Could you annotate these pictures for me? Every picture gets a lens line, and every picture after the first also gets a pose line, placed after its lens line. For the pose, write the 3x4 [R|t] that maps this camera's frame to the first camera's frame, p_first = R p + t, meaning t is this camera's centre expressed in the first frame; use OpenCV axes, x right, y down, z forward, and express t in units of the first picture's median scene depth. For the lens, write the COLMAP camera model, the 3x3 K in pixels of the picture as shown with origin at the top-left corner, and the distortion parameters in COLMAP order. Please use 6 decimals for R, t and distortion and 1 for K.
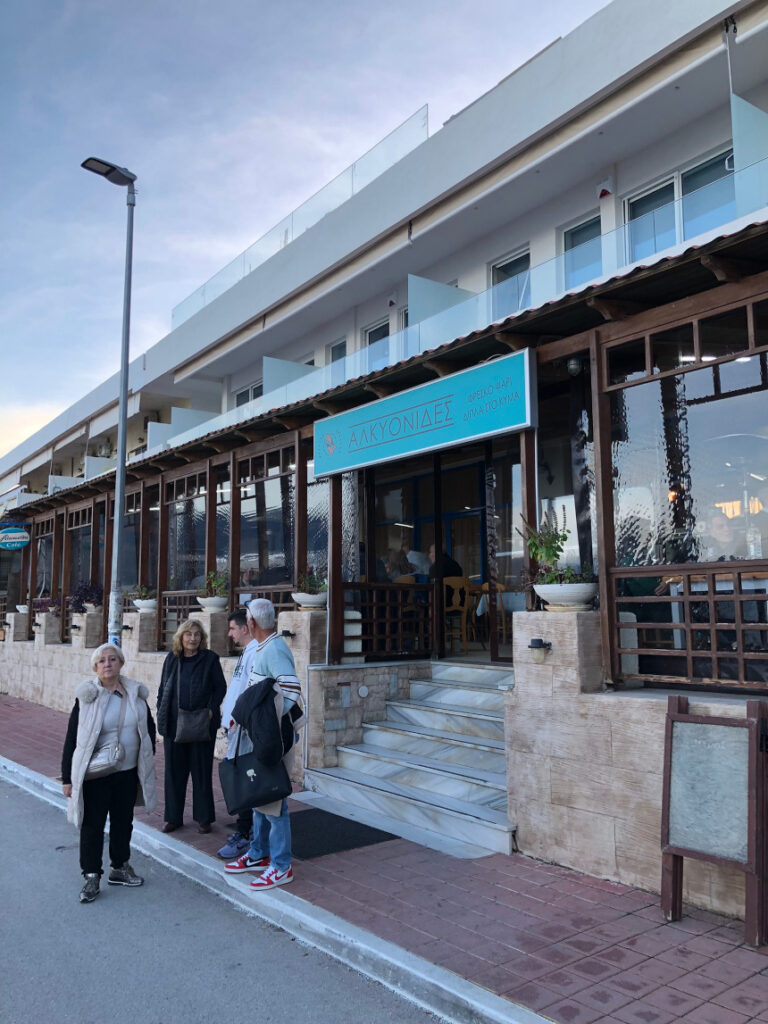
lens RADIAL K [[807.1, 0, 381.6], [0, 807.1, 518.2], [0, 0, 1]] dist [0.009415, -0.015631]
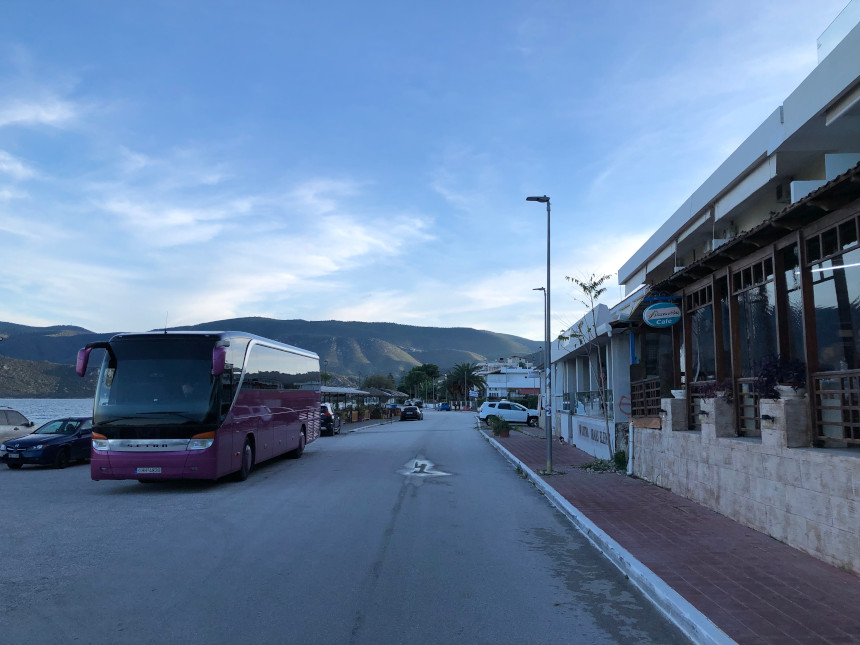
lens RADIAL K [[677.8, 0, 429.4], [0, 677.8, 318.0], [0, 0, 1]] dist [0.009415, -0.015631]
pose [[0.751527, -0.066907, -0.656300, -0.166904], [0.062955, 0.997577, -0.029609, 0.036314], [0.656691, -0.019066, 0.753918, 0.281164]]
